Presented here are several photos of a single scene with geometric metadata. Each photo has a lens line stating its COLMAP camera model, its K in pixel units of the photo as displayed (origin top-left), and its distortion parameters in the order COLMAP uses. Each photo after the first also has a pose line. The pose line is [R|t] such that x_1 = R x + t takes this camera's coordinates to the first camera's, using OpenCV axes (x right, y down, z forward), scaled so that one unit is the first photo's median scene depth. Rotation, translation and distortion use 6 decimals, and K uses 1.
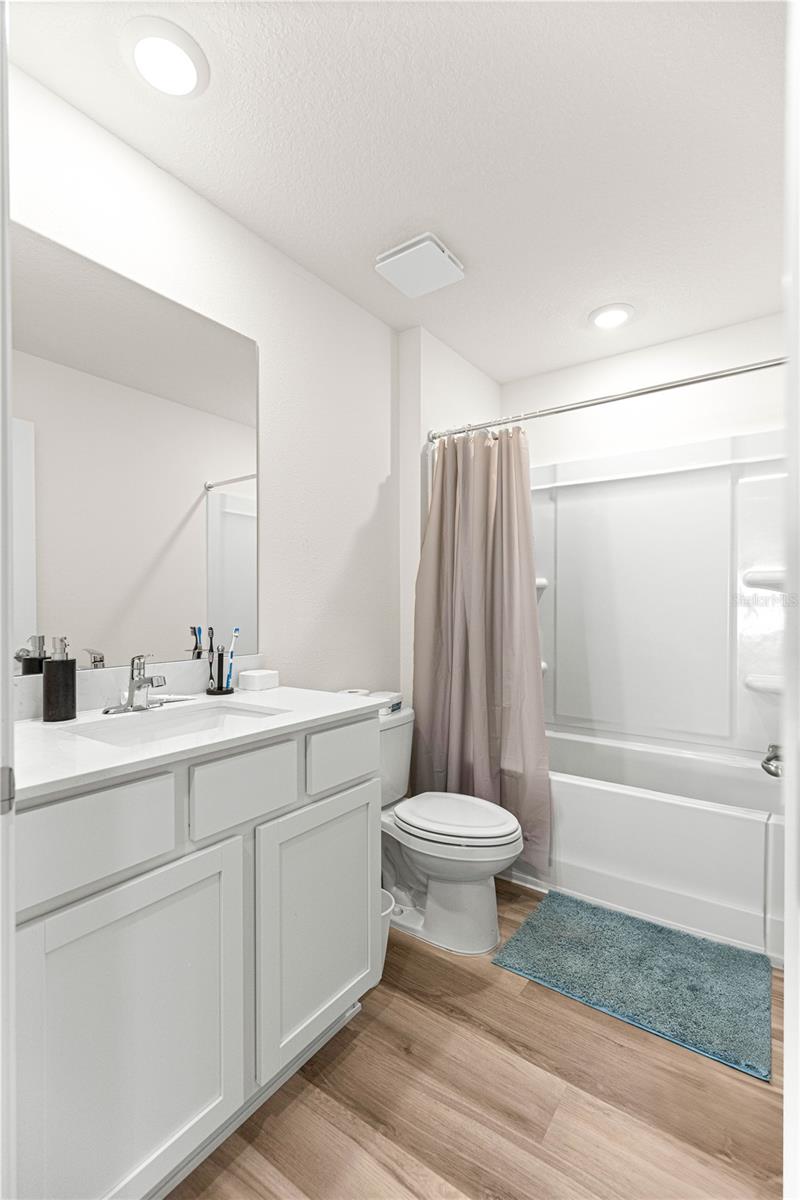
lens RADIAL K [[540.0, 0, 400.0], [0, 540.0, 600.0], [0, 0, 1]] dist [0.007886, -0.000096]
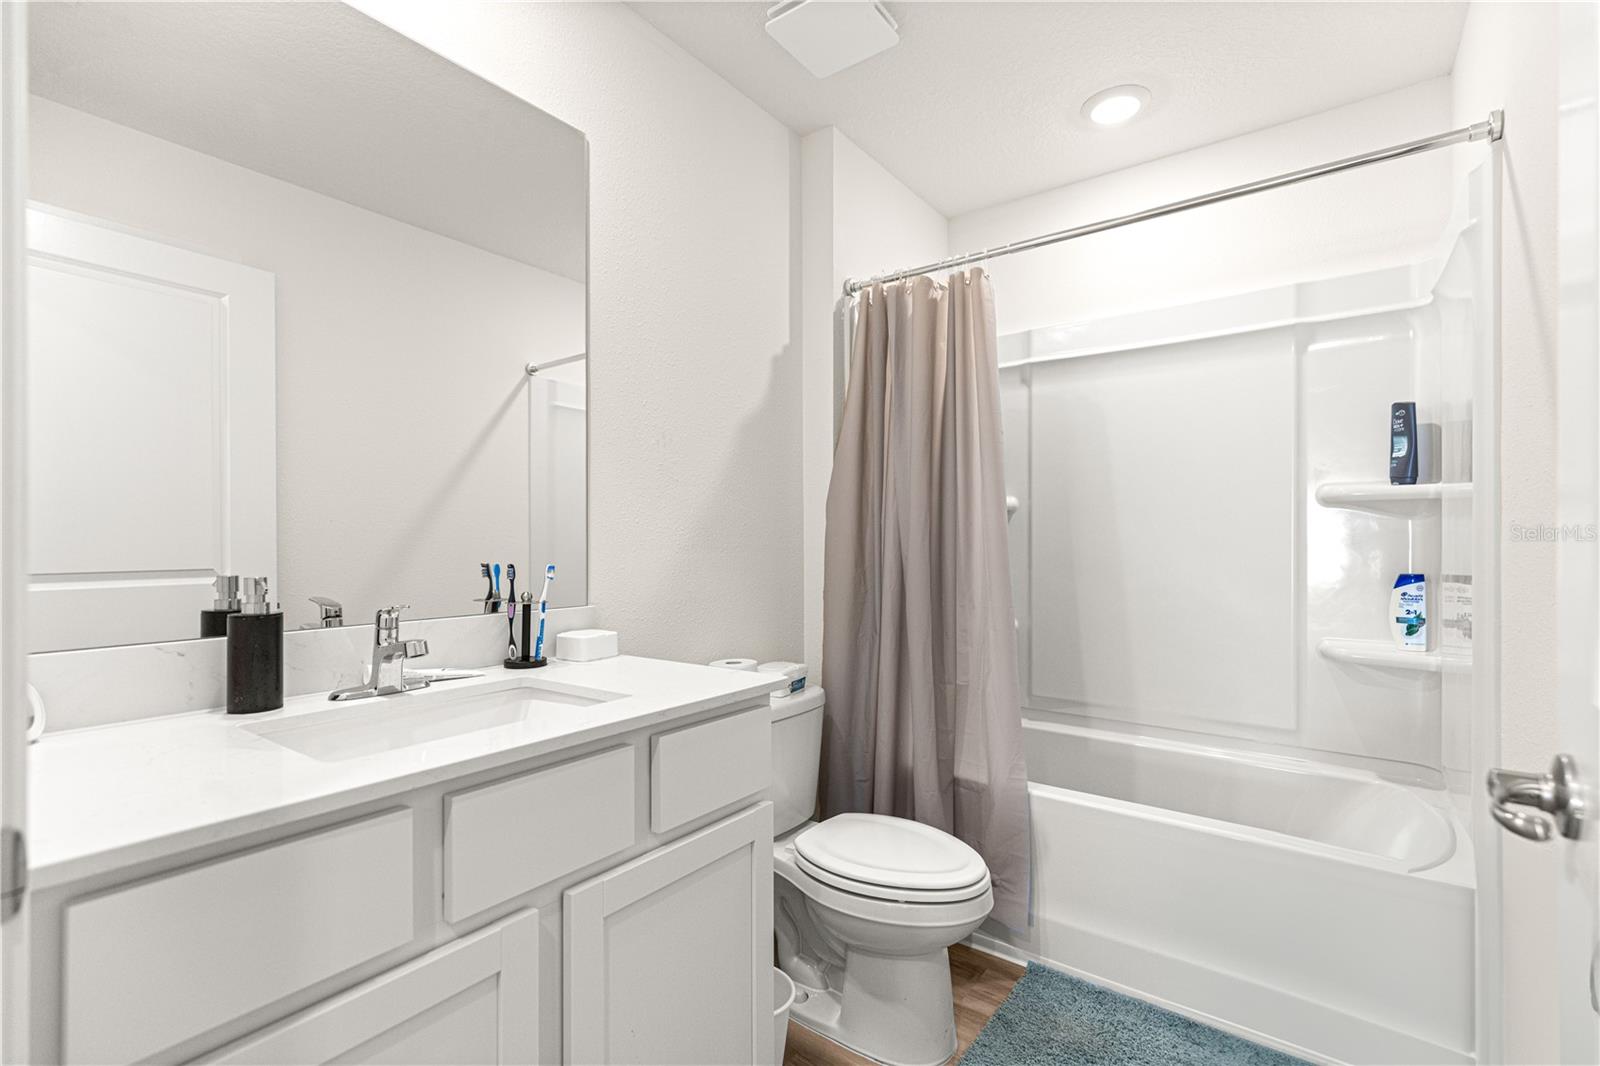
lens RADIAL K [[720.1, 0, 796.0], [0, 720.1, 540.0], [0, 0, 1]] dist [0.007886, -0.000096]
pose [[0.999946, -0.001002, -0.010298, 0.000270], [0.001054, 0.999986, 0.005102, 0.014619], [0.010293, -0.005113, 0.999934, 0.117601]]
